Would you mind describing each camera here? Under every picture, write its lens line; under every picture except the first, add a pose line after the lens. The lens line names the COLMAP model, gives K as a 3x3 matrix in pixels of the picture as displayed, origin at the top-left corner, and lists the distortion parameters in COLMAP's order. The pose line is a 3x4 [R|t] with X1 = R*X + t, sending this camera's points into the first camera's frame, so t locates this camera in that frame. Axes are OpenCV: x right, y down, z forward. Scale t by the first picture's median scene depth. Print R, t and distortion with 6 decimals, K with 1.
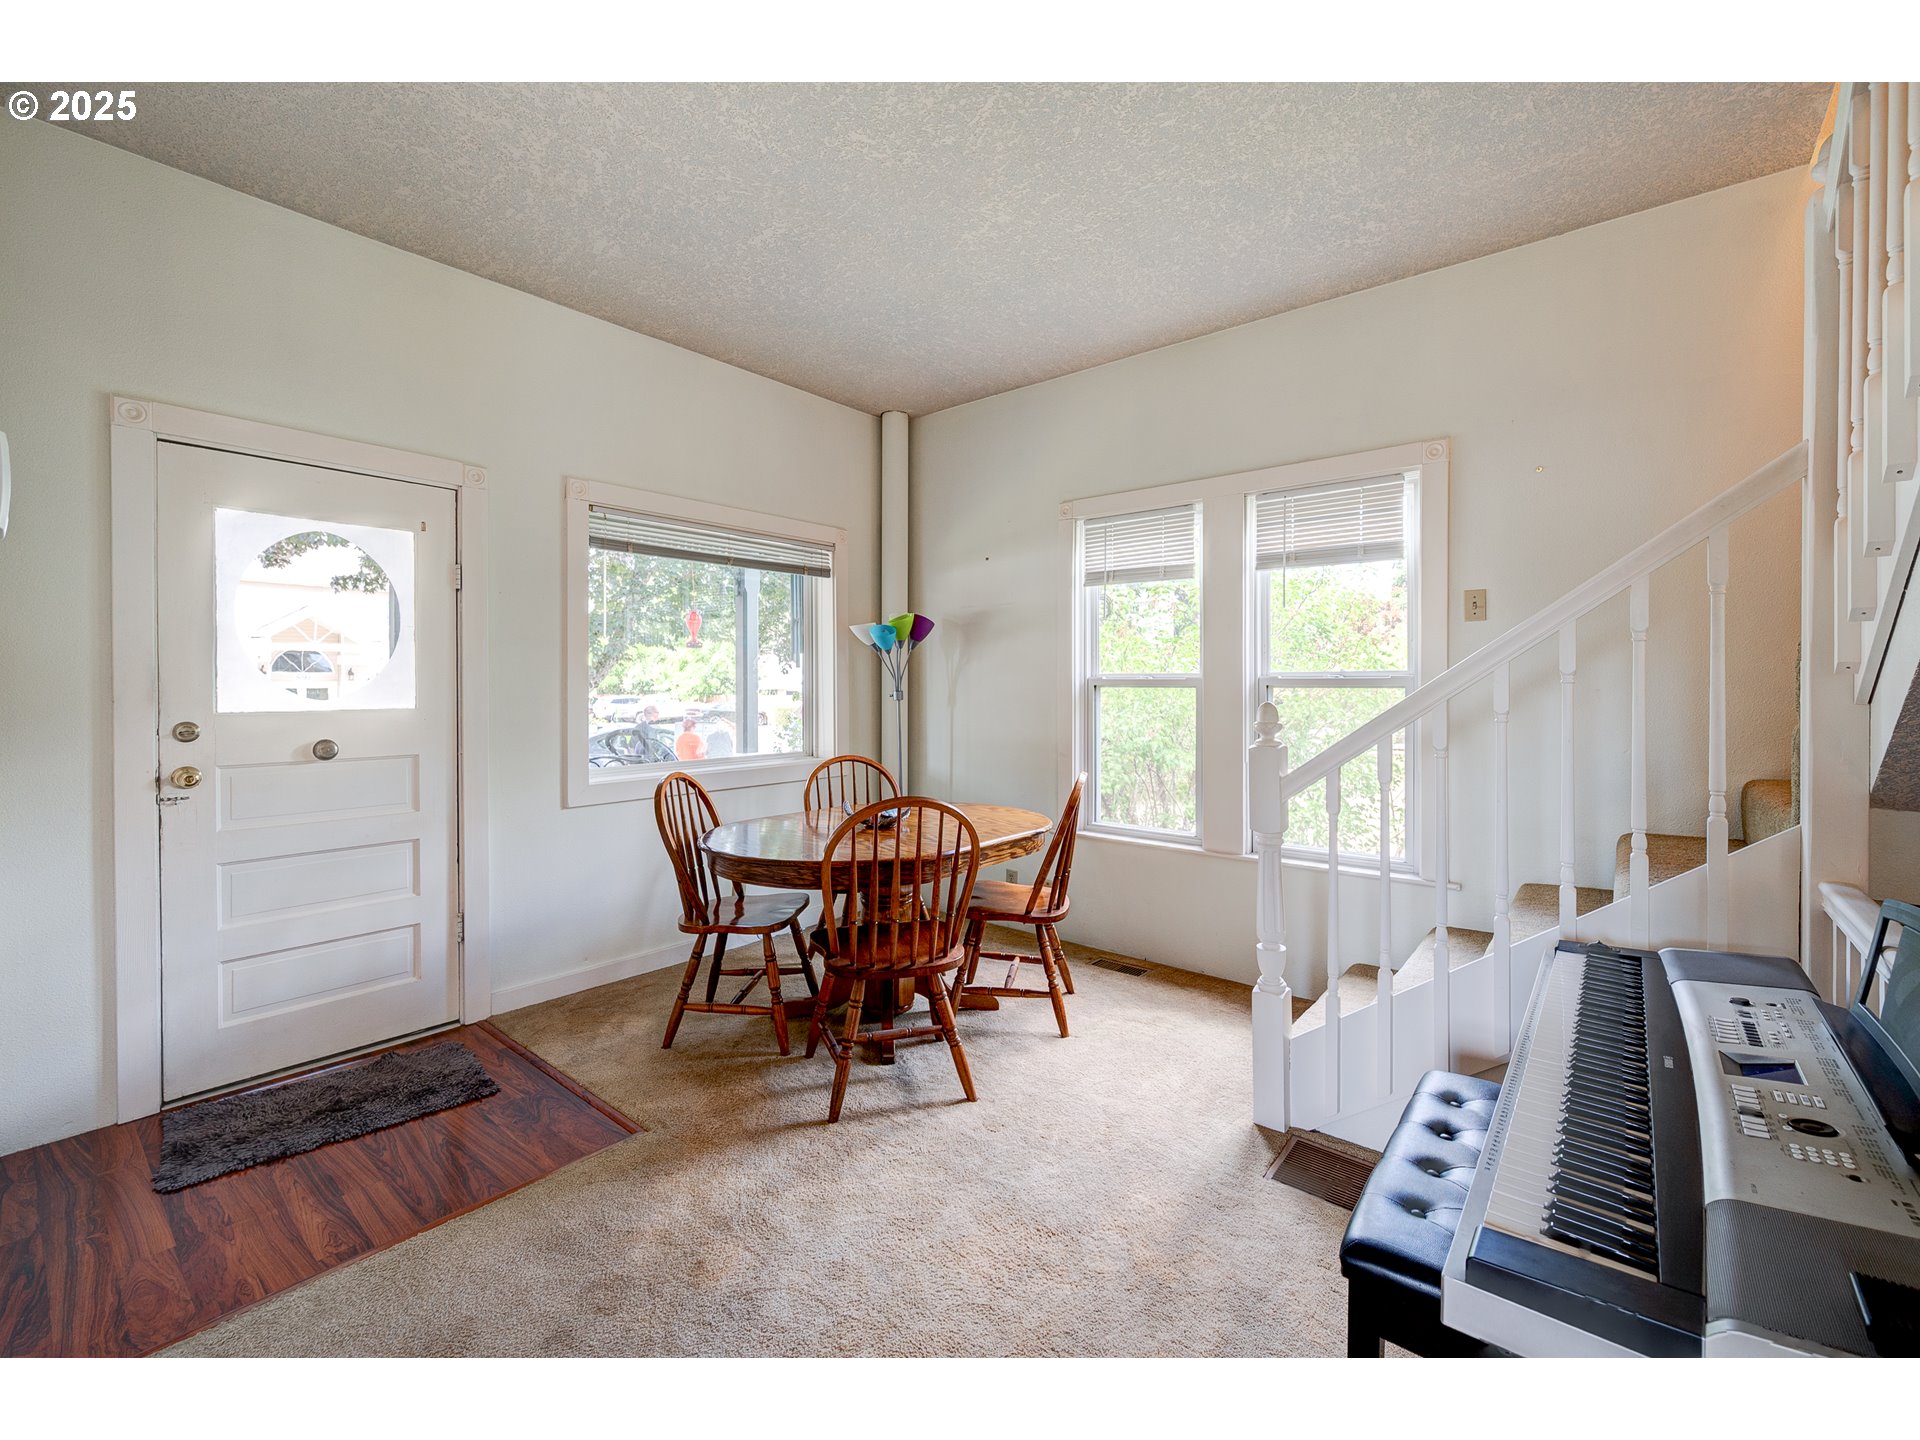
lens RADIAL K [[812.8, 0, 947.8], [0, 812.8, 714.2], [0, 0, 1]] dist [-0.000313, -0.000070]
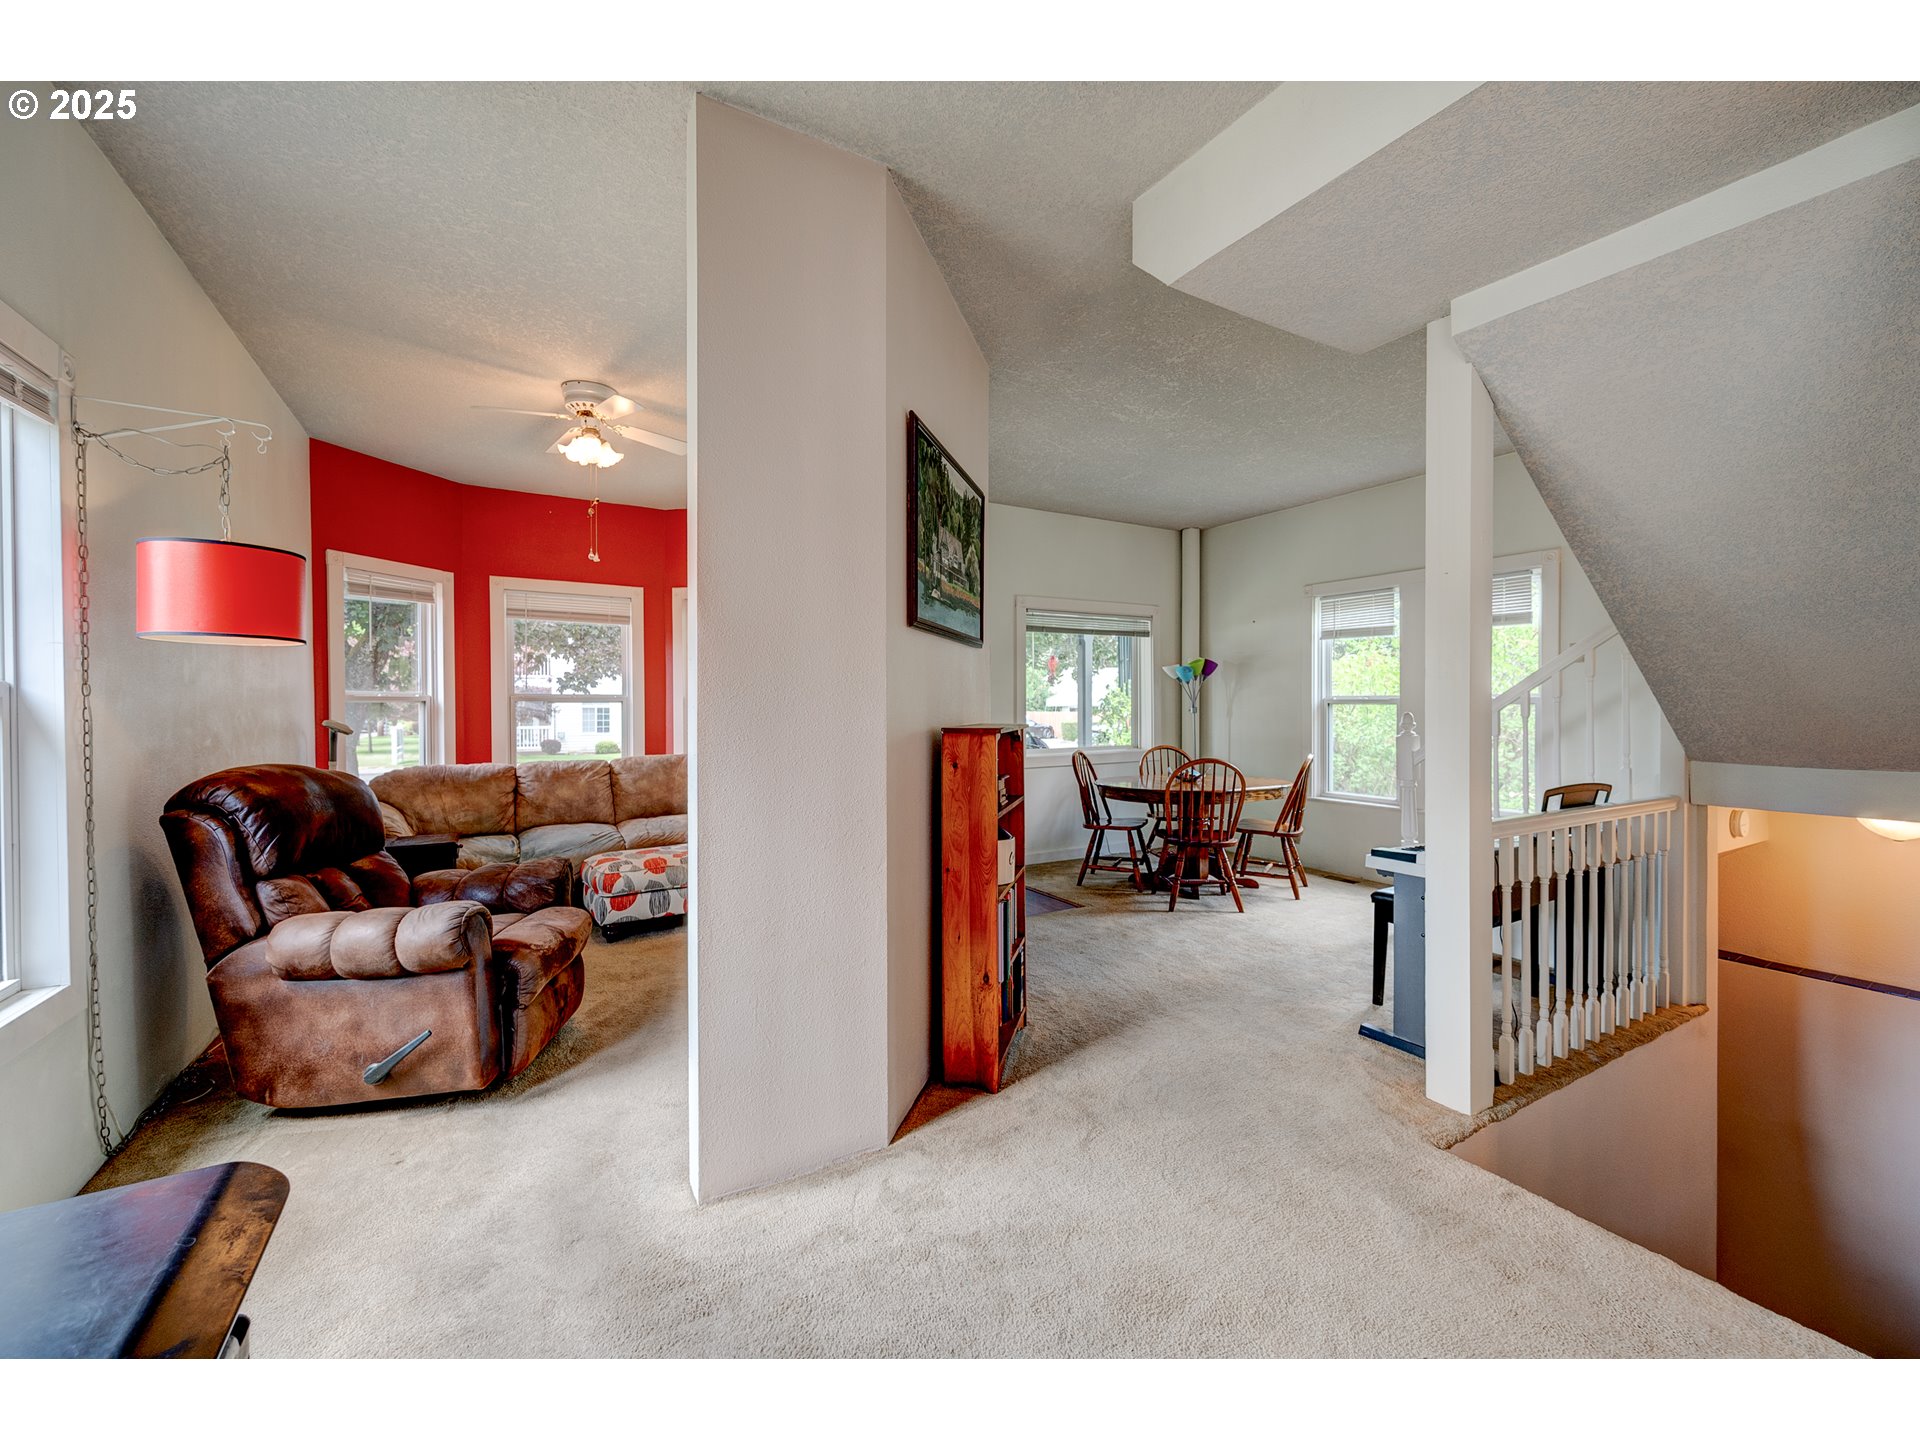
lens RADIAL K [[812.8, 0, 947.8], [0, 812.8, 714.2], [0, 0, 1]] dist [-0.000313, -0.000070]
pose [[0.947603, -0.000234, -0.319452, -0.011986], [-0.006183, 0.999799, -0.019073, 0.021928], [0.319392, 0.020049, 0.947411, -0.826617]]
